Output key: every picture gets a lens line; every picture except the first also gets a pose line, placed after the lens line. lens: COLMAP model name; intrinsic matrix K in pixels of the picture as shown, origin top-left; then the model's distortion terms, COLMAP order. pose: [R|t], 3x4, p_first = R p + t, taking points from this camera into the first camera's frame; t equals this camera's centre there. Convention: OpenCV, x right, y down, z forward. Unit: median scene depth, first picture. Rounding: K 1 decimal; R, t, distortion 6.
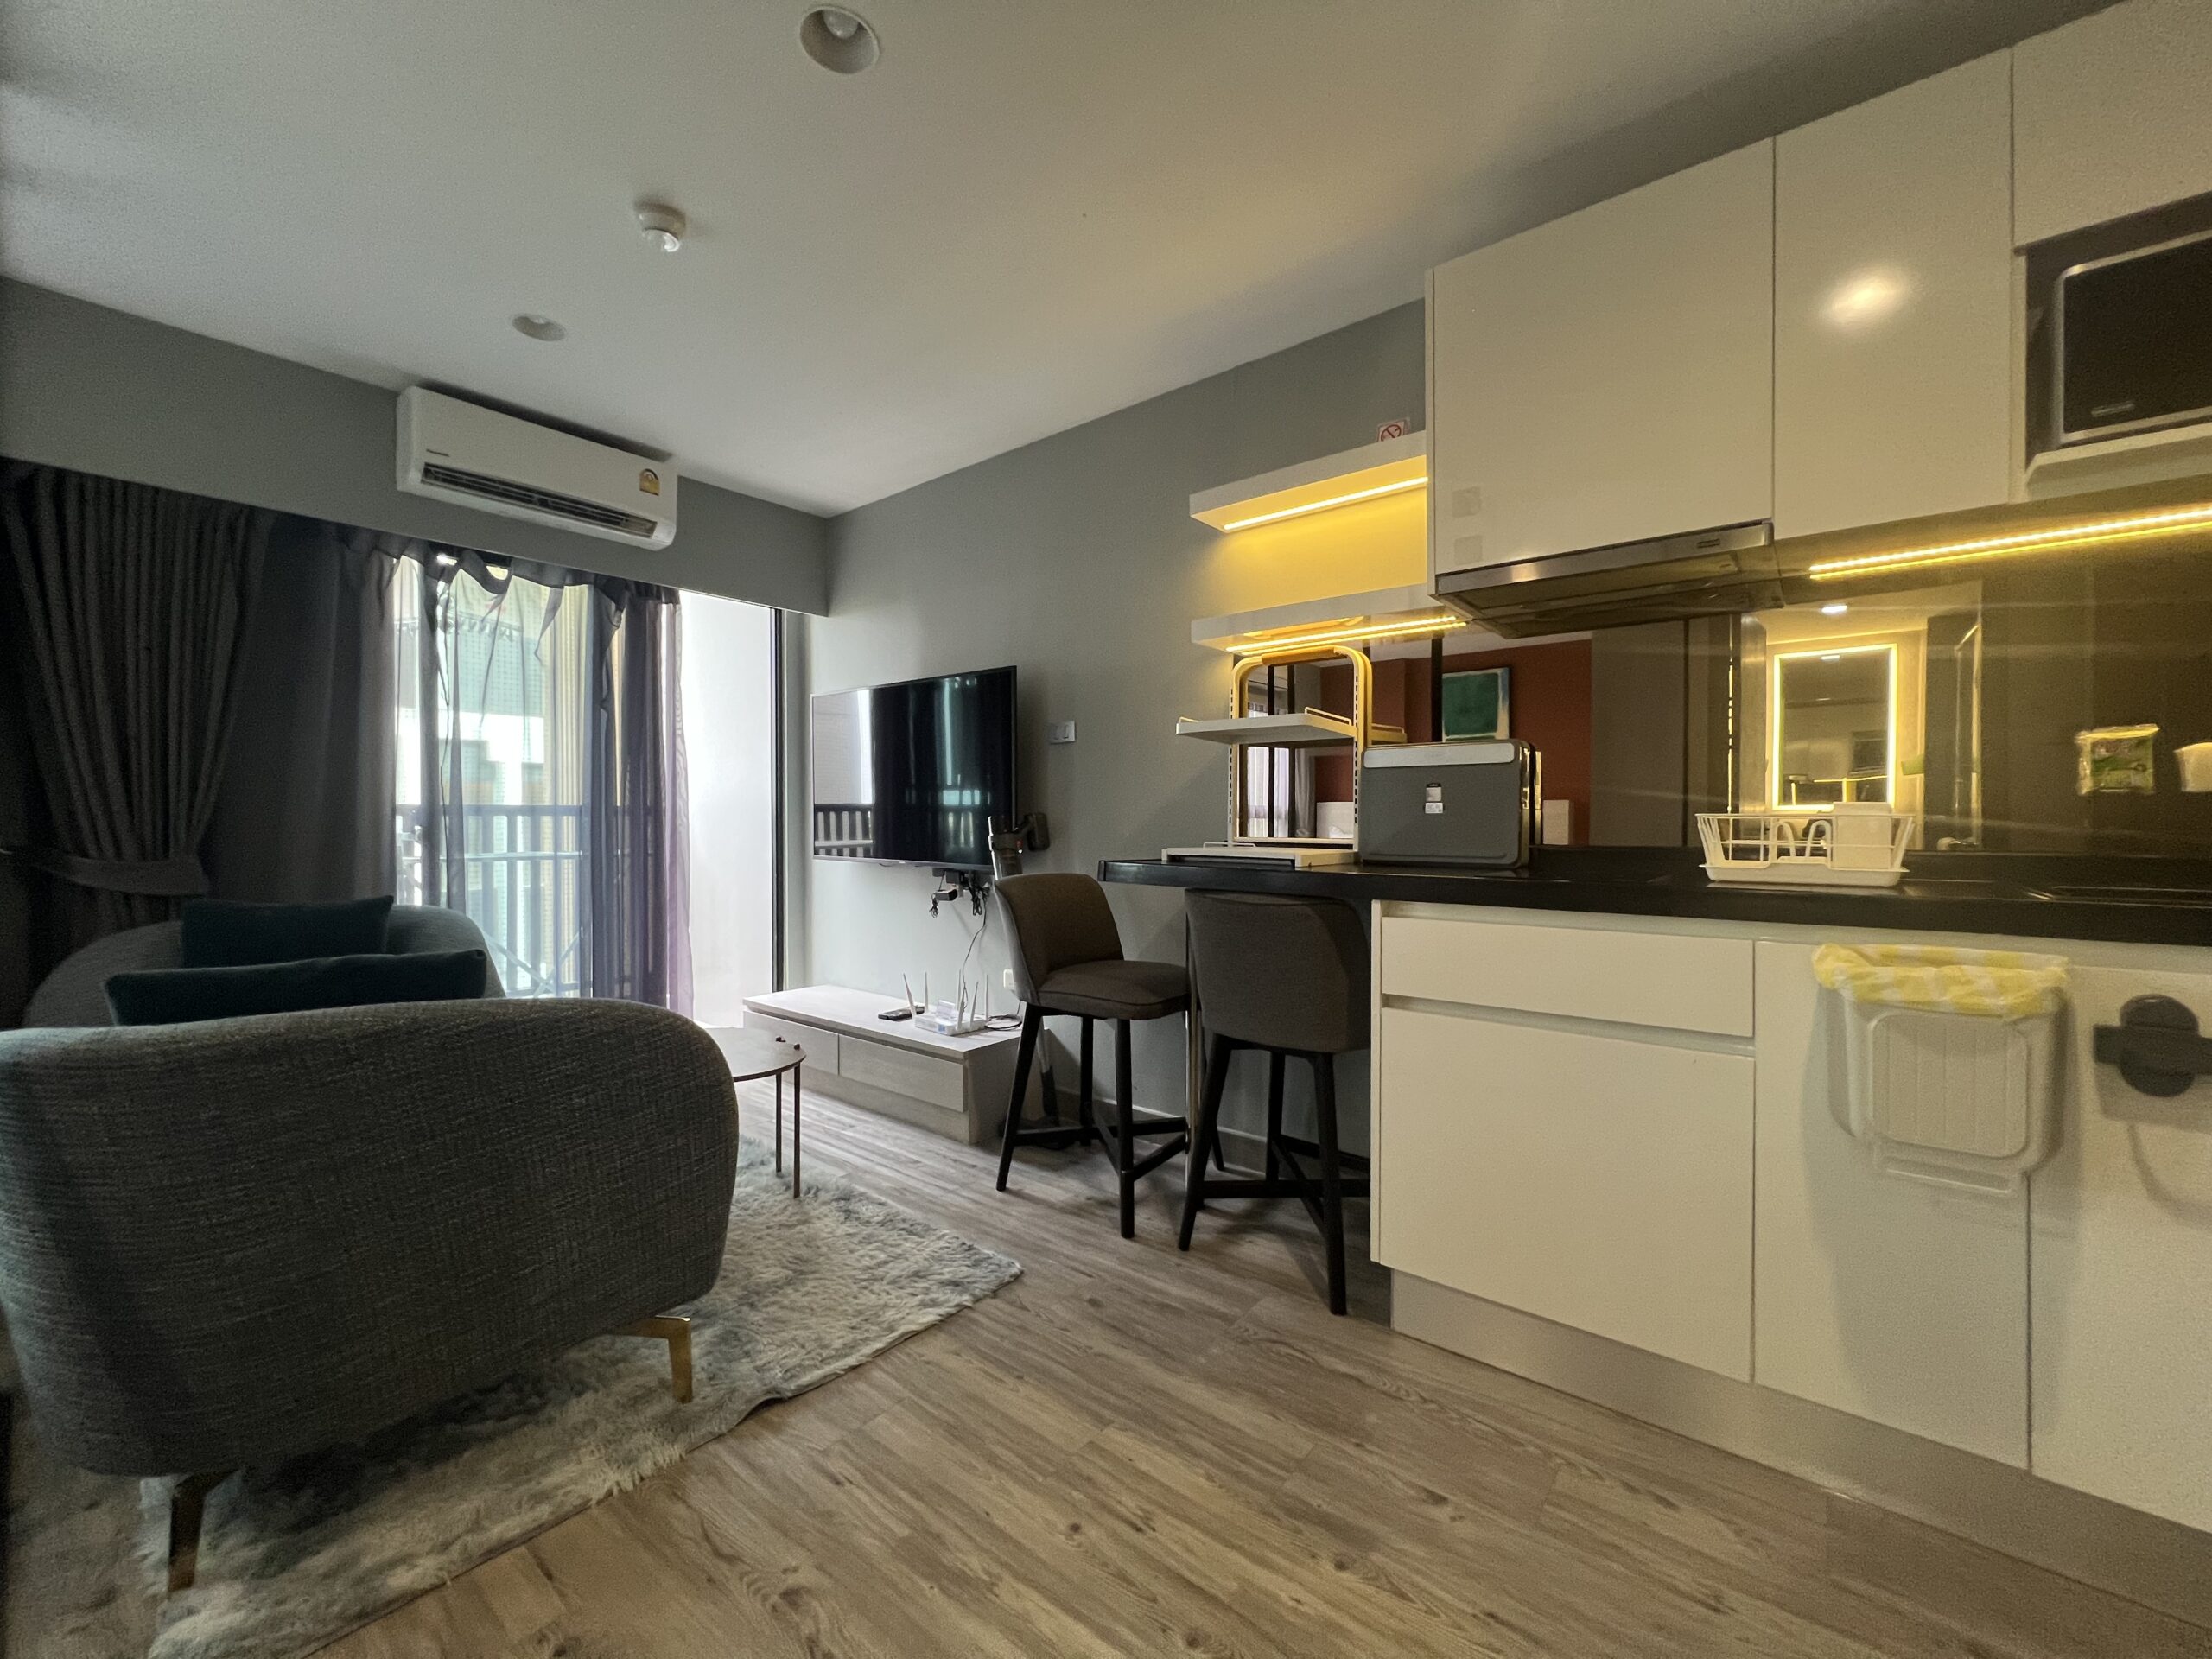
lens RADIAL K [[892.5, 0, 1104.5], [0, 892.5, 830.7], [0, 0, 1]] dist [-0.003150, 0.001168]
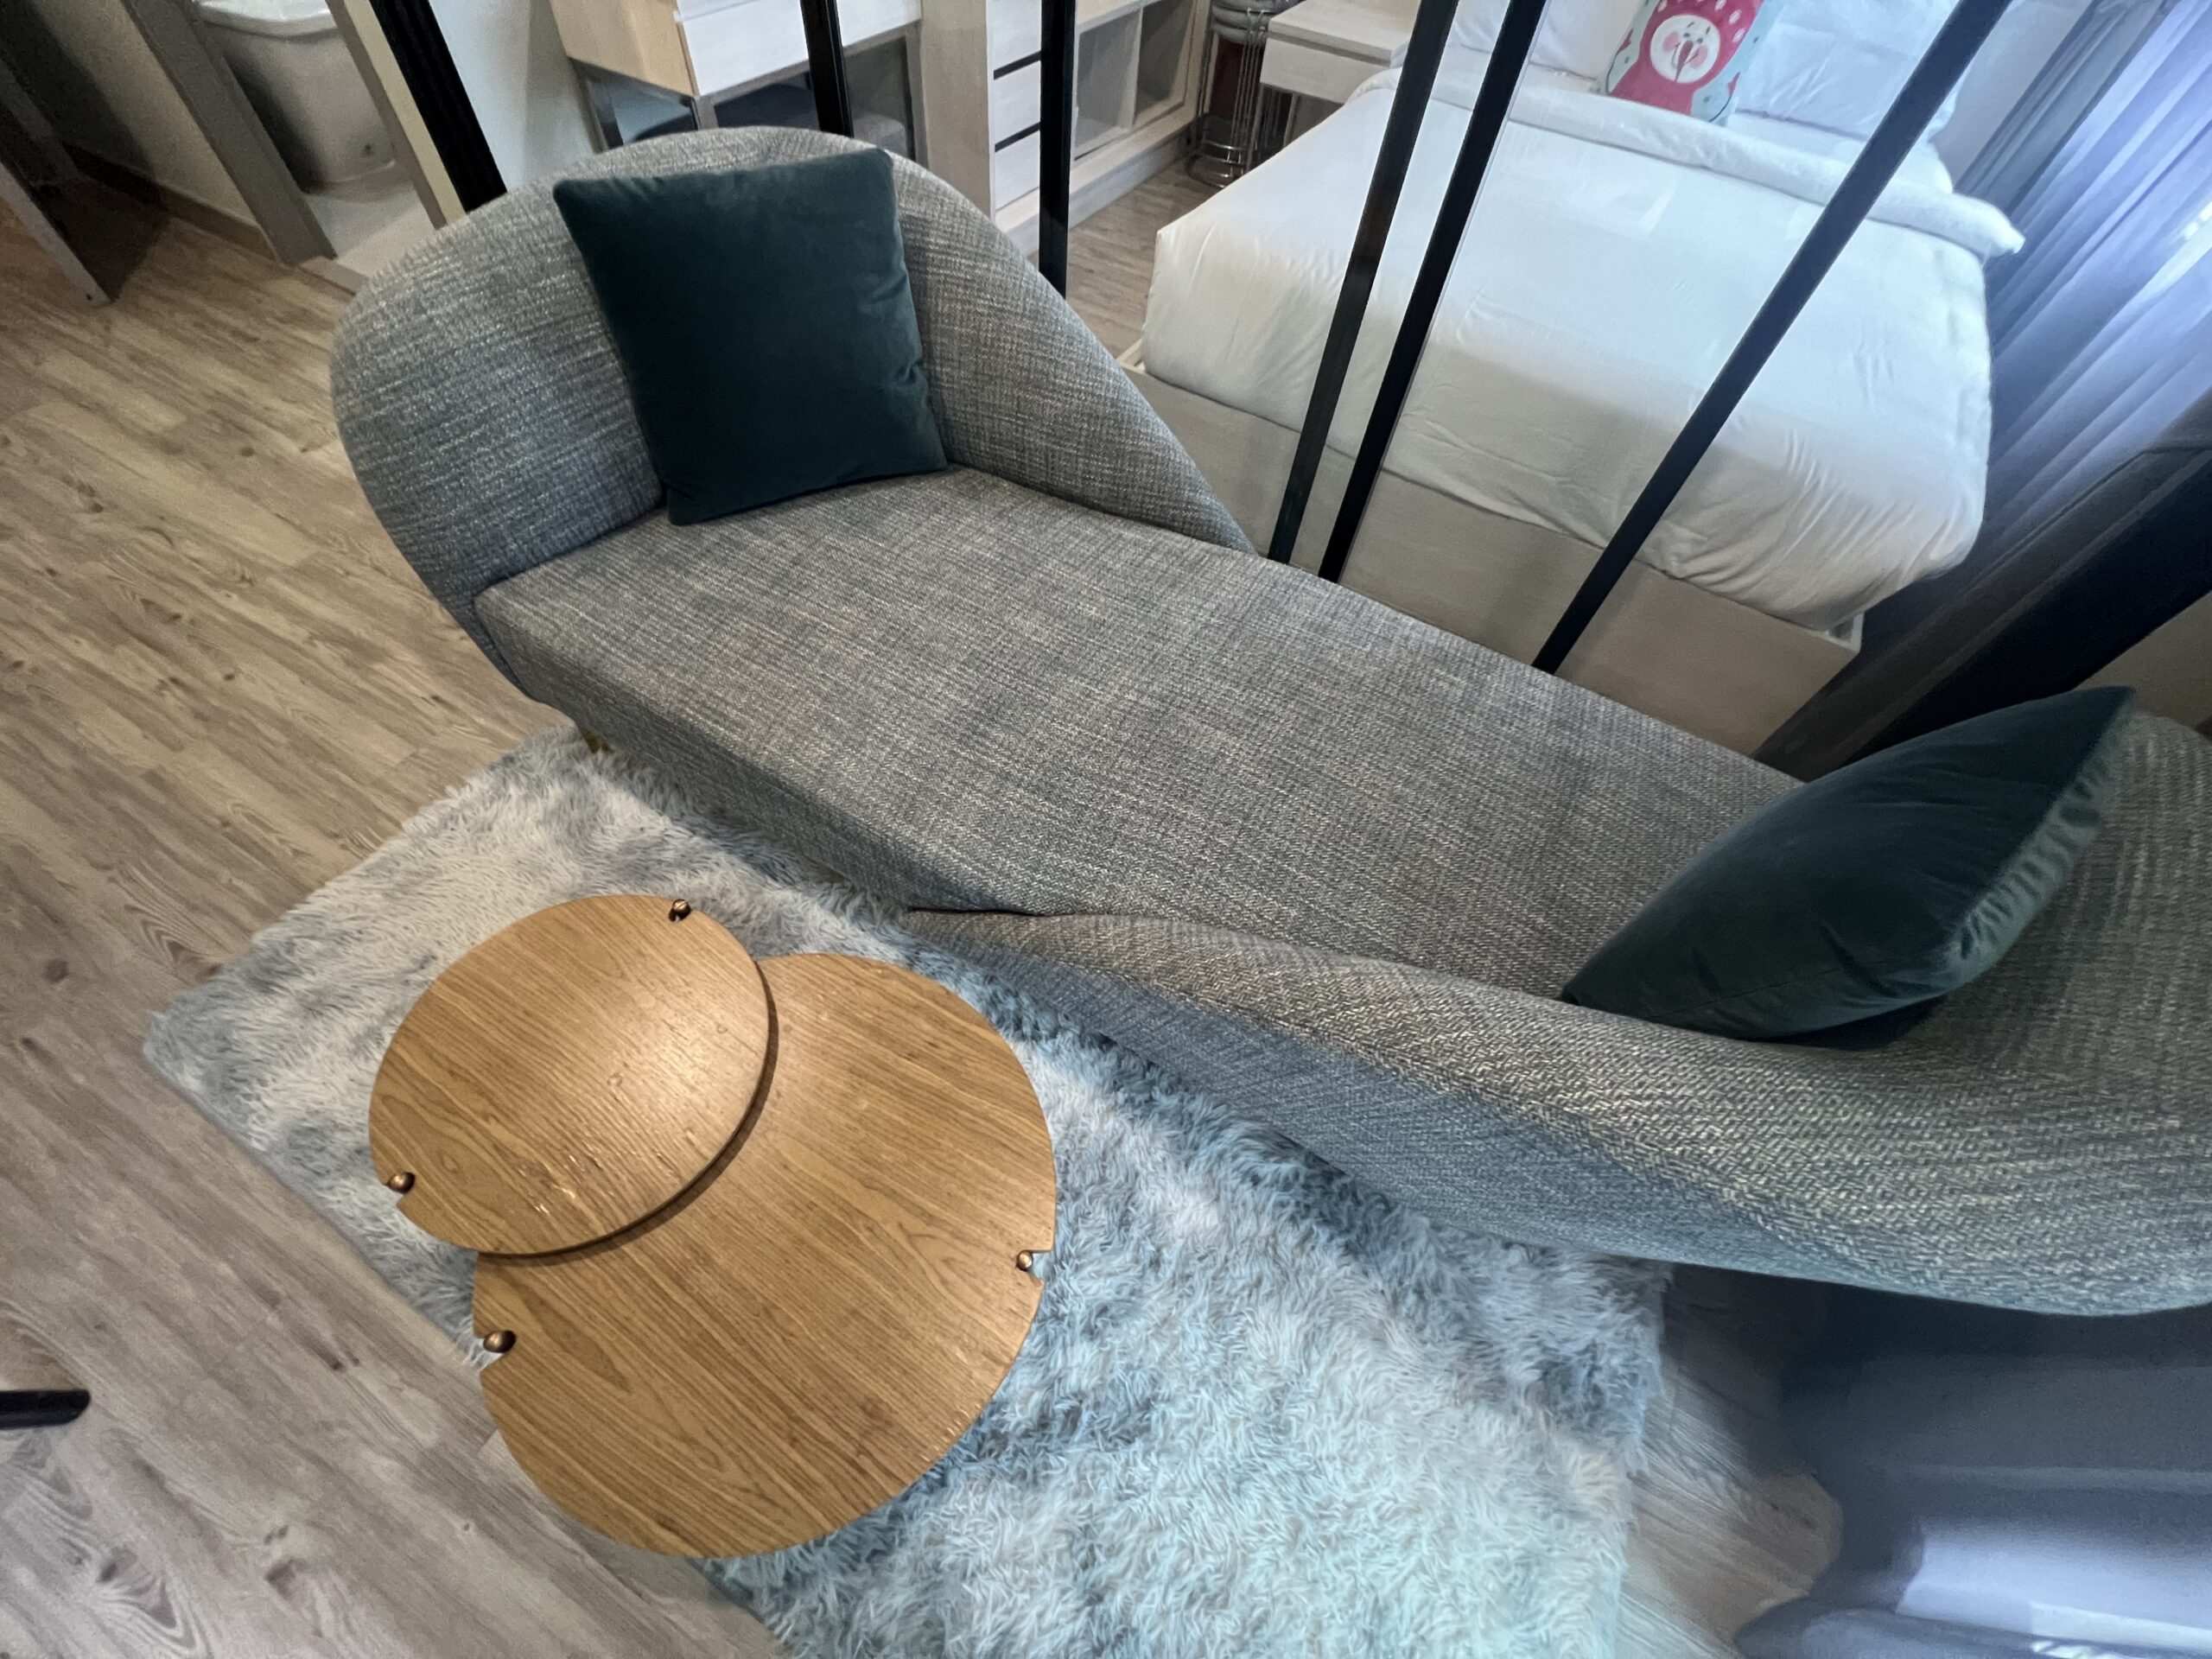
lens RADIAL K [[892.5, 0, 1104.3], [0, 892.5, 828.0], [0, 0, 1]] dist [-0.003150, 0.001168]
pose [[-0.985434, 0.094376, -0.141464, -0.673253], [-0.066287, 0.552894, 0.830611, -0.152099], [0.156605, 0.827890, -0.538585, 1.301338]]
